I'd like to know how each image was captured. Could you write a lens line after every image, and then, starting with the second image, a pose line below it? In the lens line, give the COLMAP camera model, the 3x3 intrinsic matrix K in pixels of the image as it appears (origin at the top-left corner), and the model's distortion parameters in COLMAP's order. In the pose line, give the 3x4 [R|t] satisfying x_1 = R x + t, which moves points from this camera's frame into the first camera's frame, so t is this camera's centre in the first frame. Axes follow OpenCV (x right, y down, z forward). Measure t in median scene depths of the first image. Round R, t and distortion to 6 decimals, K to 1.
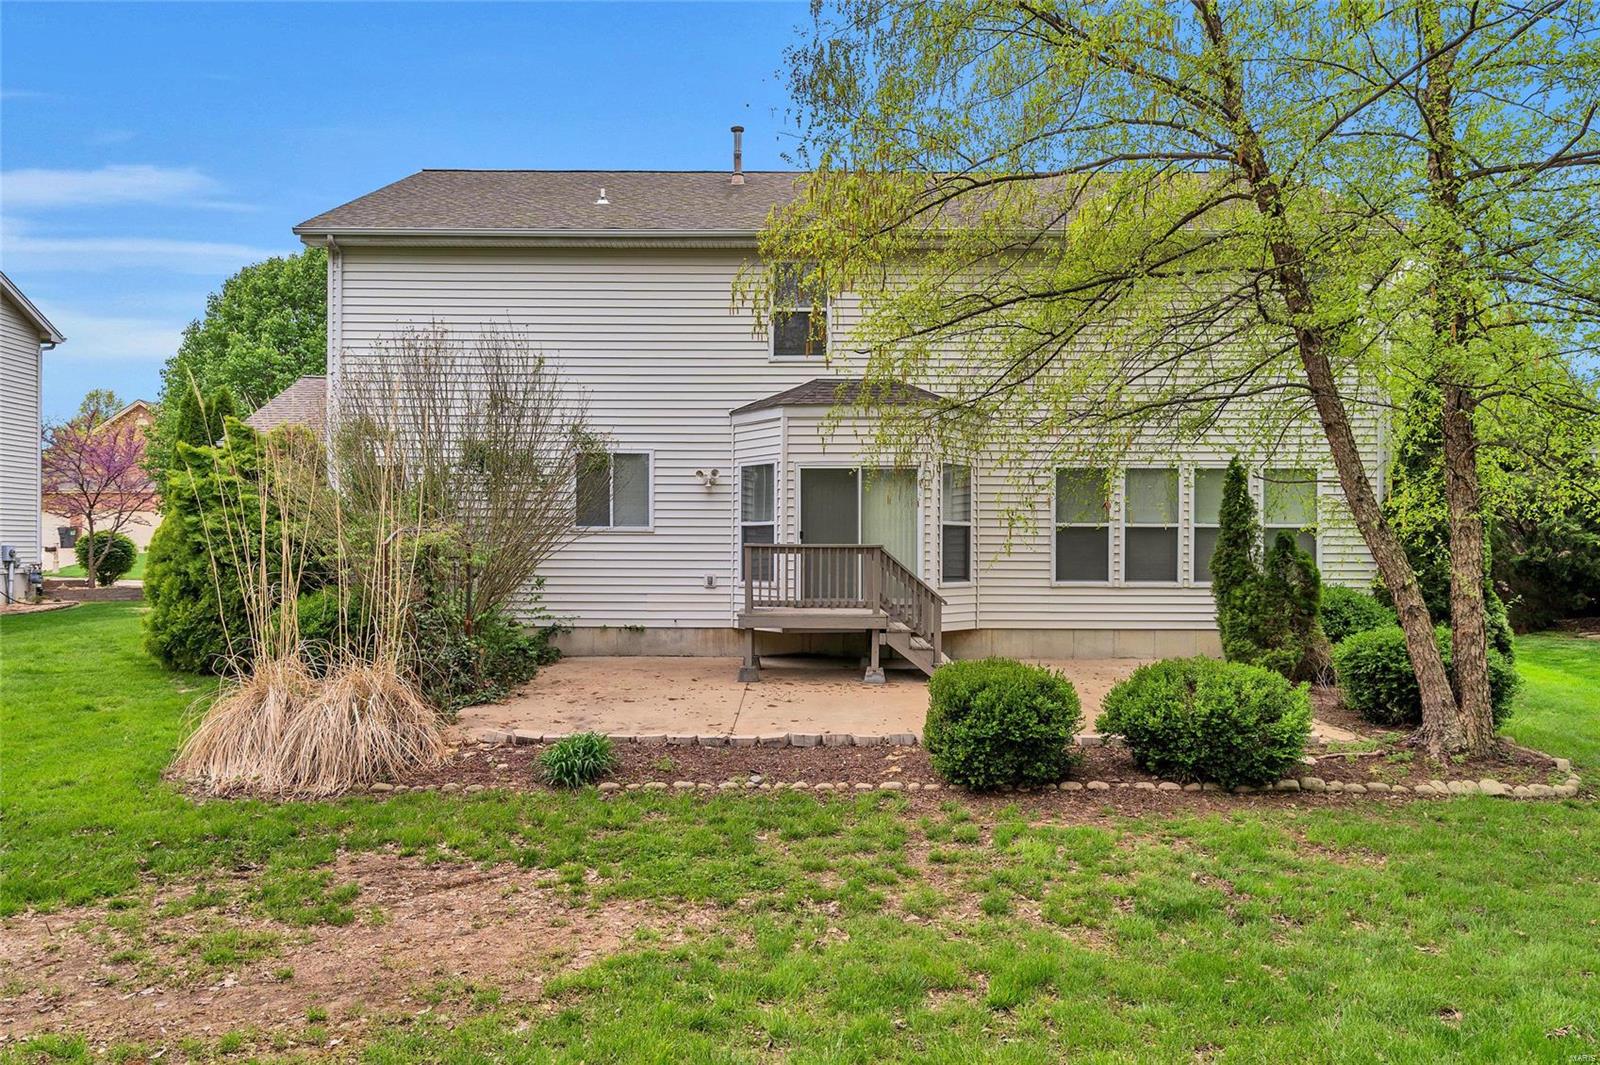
lens RADIAL K [[1085.1, 0, 800.1], [0, 1085.1, 531.8], [0, 0, 1]] dist [0.049913, 0.000169]
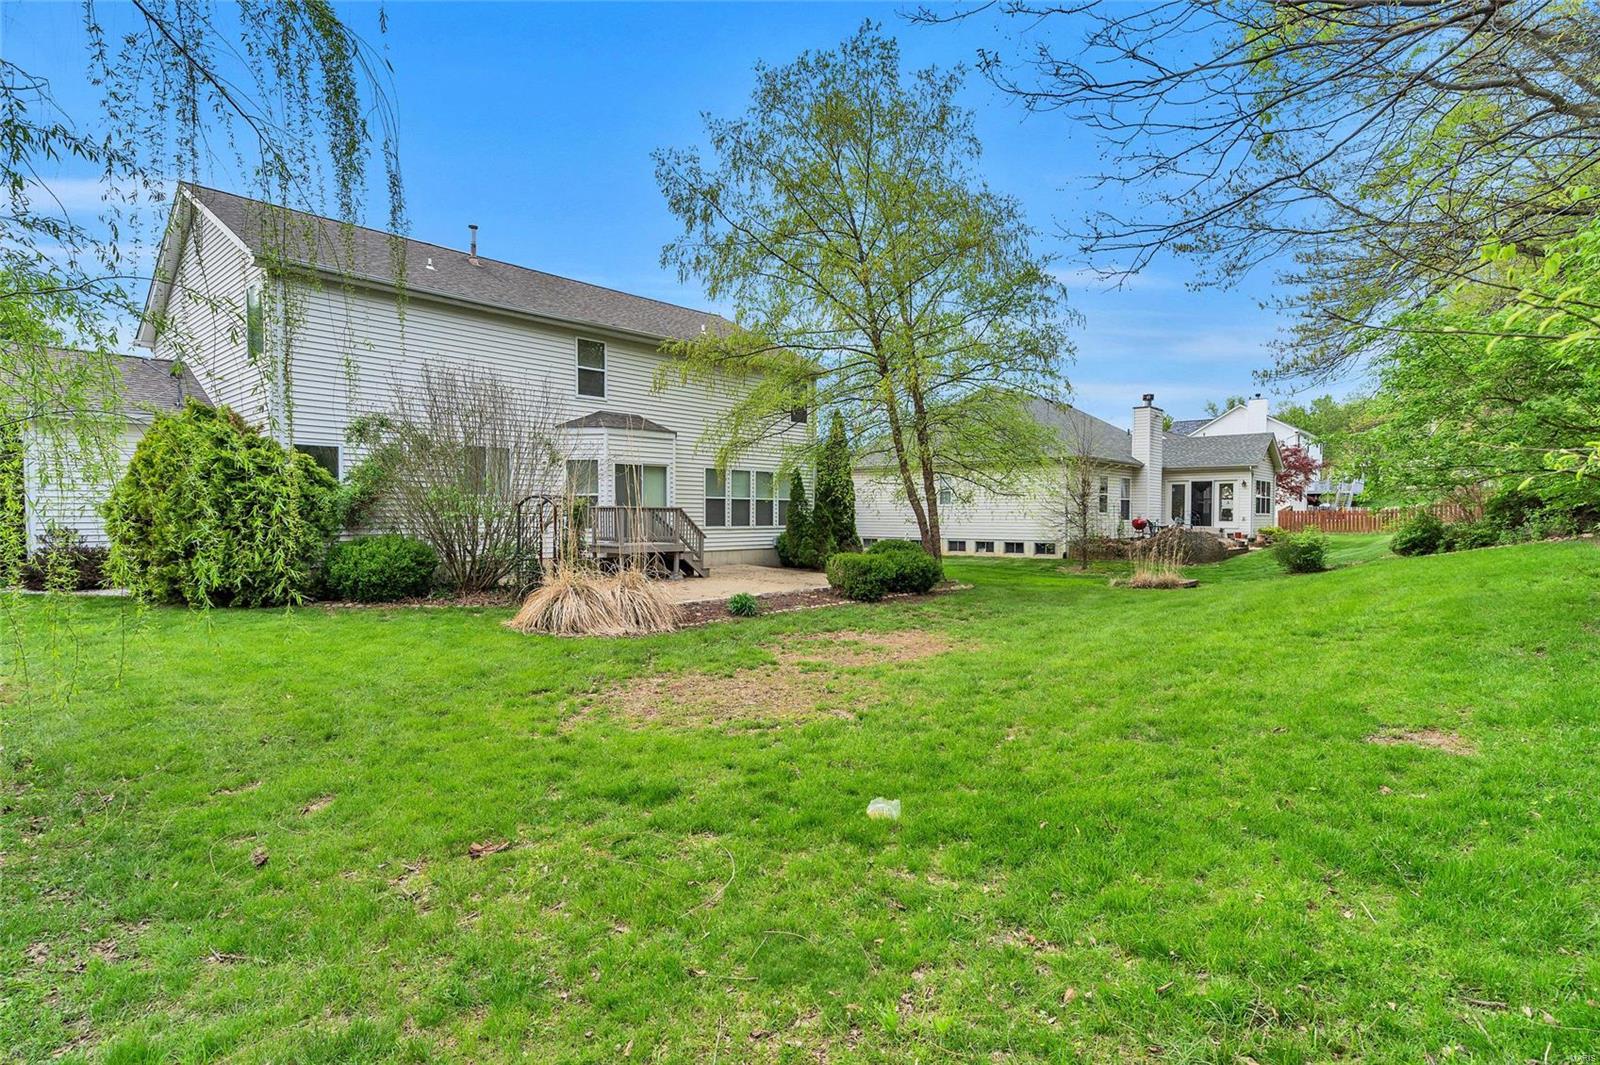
lens RADIAL K [[785.5, 0, 800.0], [0, 785.5, 527.5], [0, 0, 1]] dist [0.000034, 0.000011]
pose [[0.685893, -0.010707, 0.727624, -0.716715], [-0.013510, 0.999532, 0.027444, 0.006101], [-0.727577, -0.028653, 0.685427, -0.091761]]
